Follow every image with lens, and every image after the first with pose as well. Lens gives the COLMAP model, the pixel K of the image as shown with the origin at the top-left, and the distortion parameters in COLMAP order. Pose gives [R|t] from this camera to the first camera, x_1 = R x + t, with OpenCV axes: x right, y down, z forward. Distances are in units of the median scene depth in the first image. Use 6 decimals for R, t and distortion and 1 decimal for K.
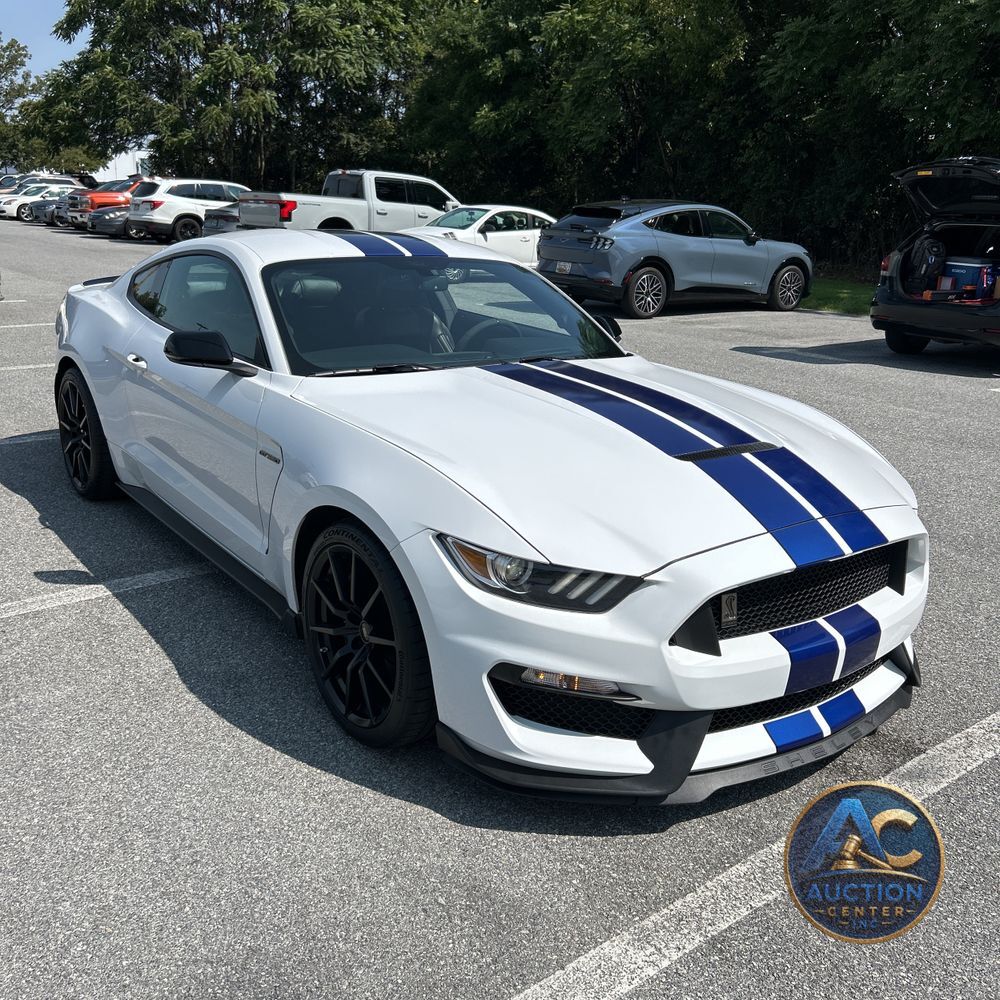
lens RADIAL K [[1013.9, 0, 503.6], [0, 1013.9, 515.6], [0, 0, 1]] dist [0.023015, -0.019498]
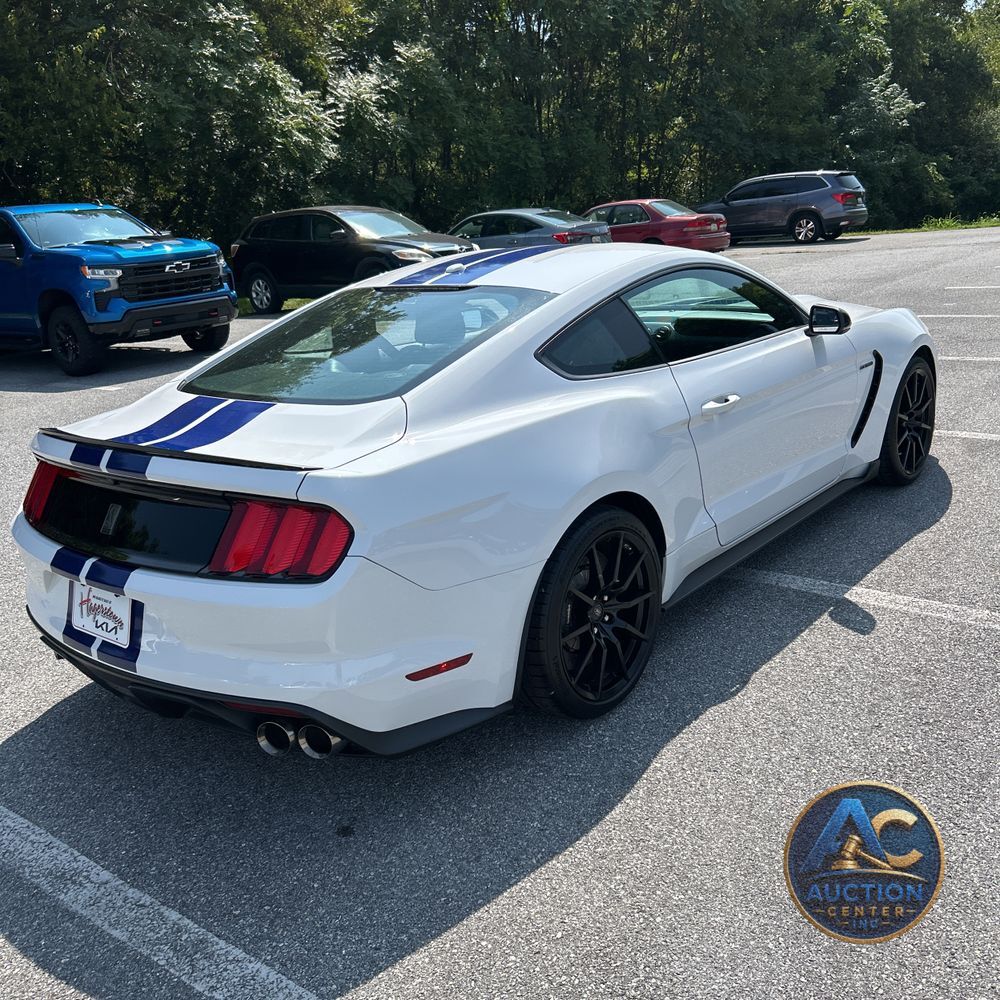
lens RADIAL K [[1015.1, 0, 492.3], [0, 1015.1, 501.3], [0, 0, 1]] dist [0.033997, -0.037346]
pose [[-0.231580, -0.302495, 0.924590, -0.373284], [0.358649, 0.856931, 0.370189, -0.153547], [-0.904291, 0.417332, -0.089958, 0.423929]]
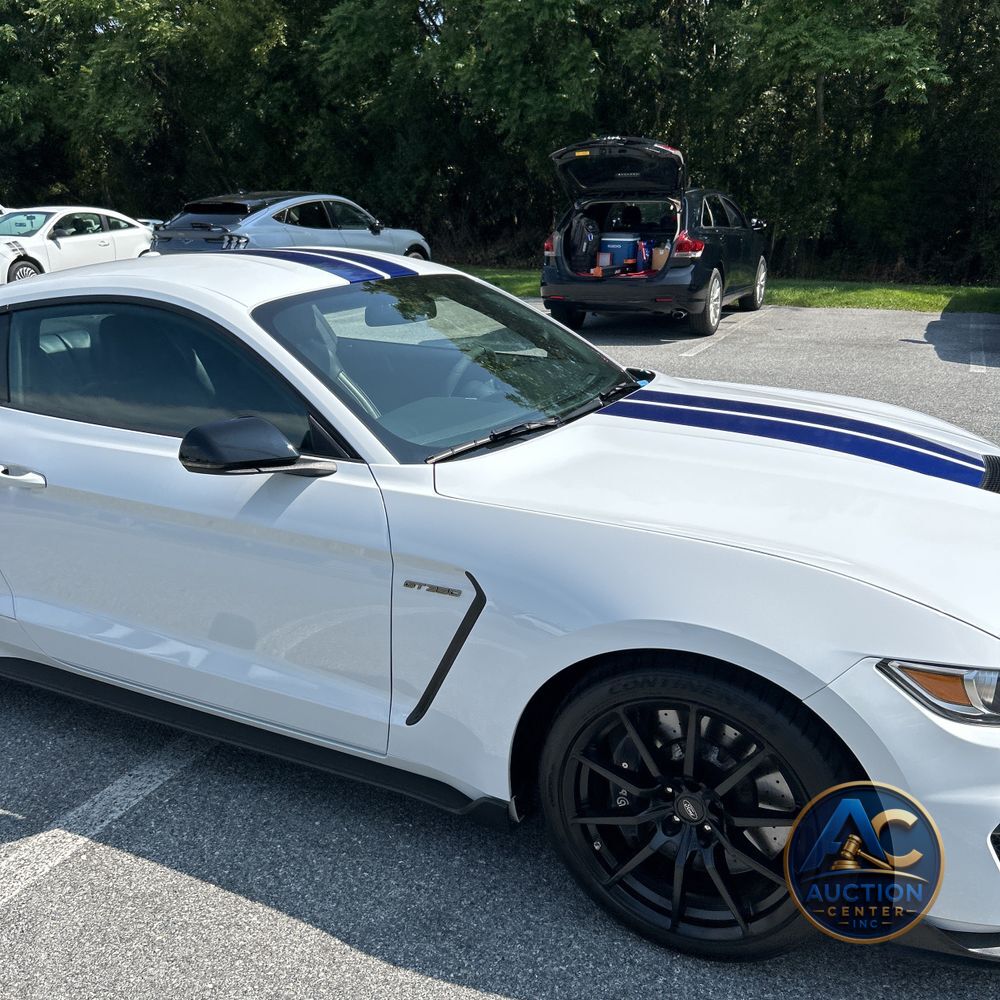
lens RADIAL K [[1015.1, 0, 492.3], [0, 1015.1, 501.3], [0, 0, 1]] dist [0.033997, -0.037346]
pose [[0.891100, -0.175794, 0.418374, -0.119975], [0.177142, 0.983528, 0.035965, -0.034013], [-0.417805, 0.042063, 0.907563, 0.091951]]
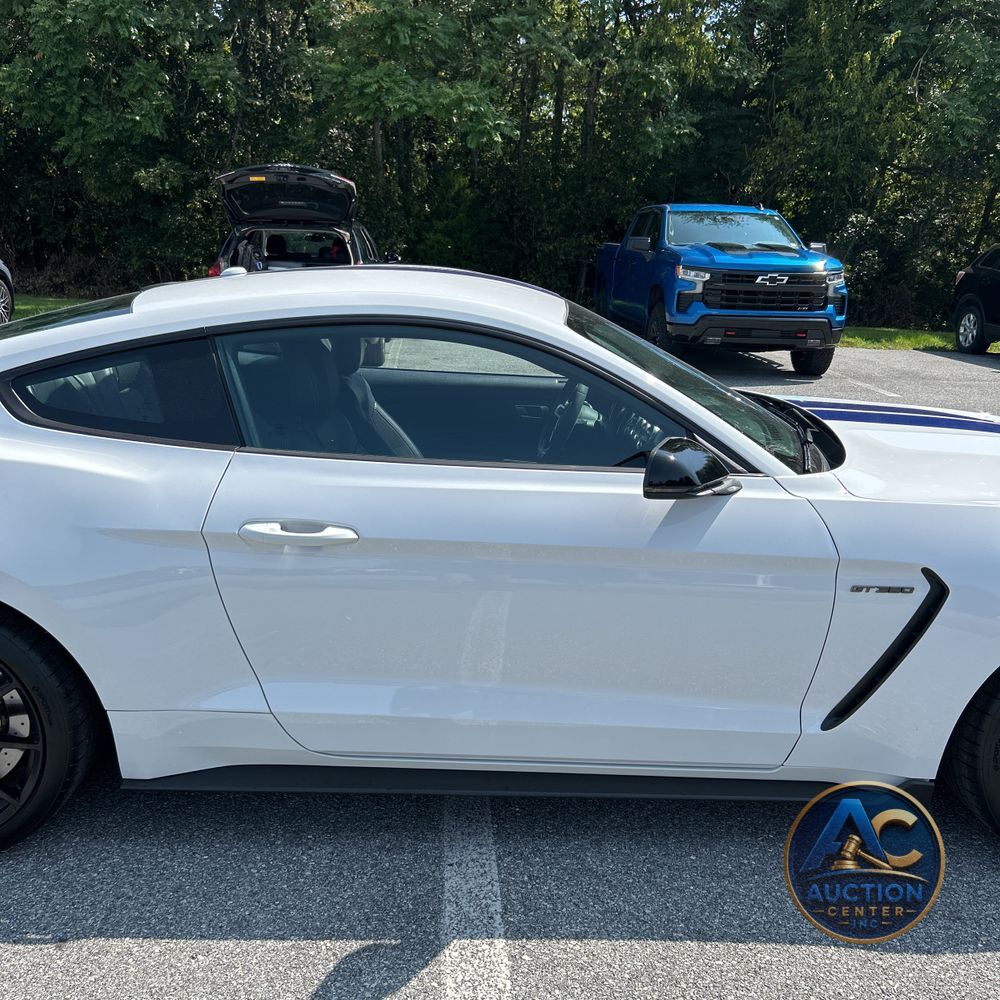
lens RADIAL K [[1015.1, 0, 492.3], [0, 1015.1, 501.3], [0, 0, 1]] dist [0.033997, -0.037346]
pose [[0.580967, -0.231280, 0.780376, -0.235700], [0.240454, 0.964755, 0.106913, -0.065653], [-0.777598, 0.125531, 0.616103, 0.194510]]
